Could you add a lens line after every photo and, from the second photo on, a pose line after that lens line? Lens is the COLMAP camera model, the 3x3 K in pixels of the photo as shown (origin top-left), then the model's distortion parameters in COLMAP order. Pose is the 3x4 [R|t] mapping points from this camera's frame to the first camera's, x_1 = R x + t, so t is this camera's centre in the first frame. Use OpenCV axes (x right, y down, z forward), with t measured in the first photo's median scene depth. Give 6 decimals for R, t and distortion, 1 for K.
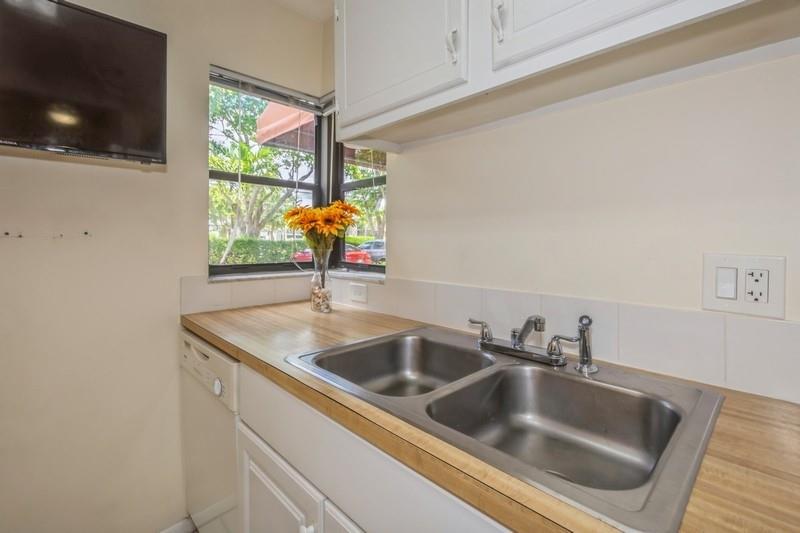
lens RADIAL K [[363.6, 0, 402.4], [0, 363.6, 242.2], [0, 0, 1]] dist [0.001955, 0.000045]
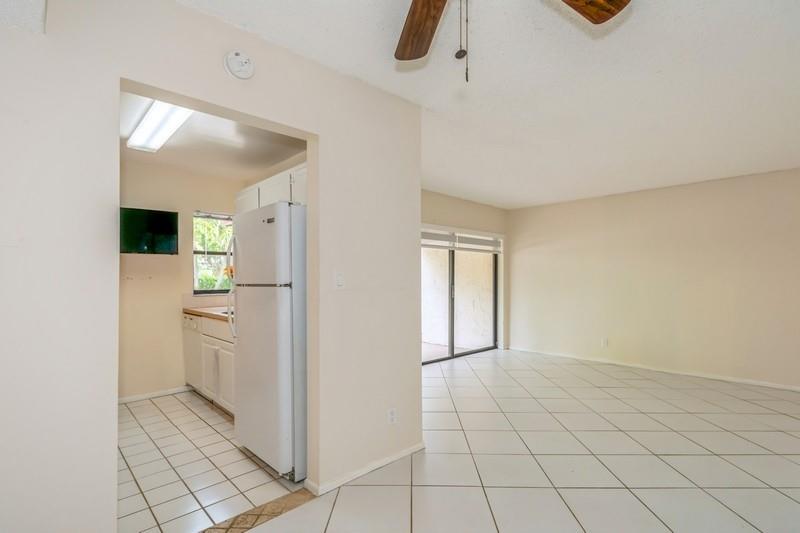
lens RADIAL K [[374.7, 0, 405.7], [0, 374.7, 274.4], [0, 0, 1]] dist [-0.018392, 0.000473]
pose [[0.999902, -0.008971, 0.010772, 0.887998], [0.009111, 0.999873, -0.013063, 0.006446], [-0.010654, 0.013160, 0.999857, -1.556538]]
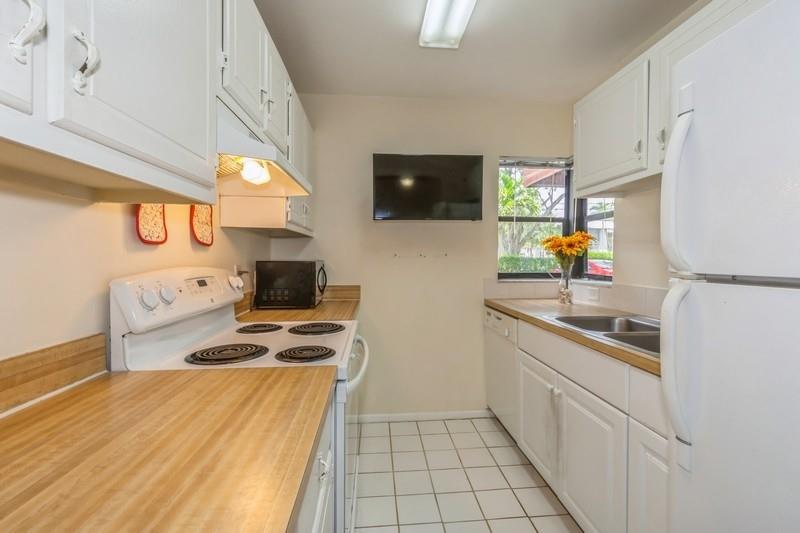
lens RADIAL K [[355.5, 0, 410.6], [0, 355.5, 265.7], [0, 0, 1]] dist [0.001690, 0.000250]
pose [[0.783343, 0.015002, -0.621409, 0.194192], [-0.003011, 0.999789, 0.020341, -0.000909], [0.621583, -0.014063, 0.783222, -0.578951]]
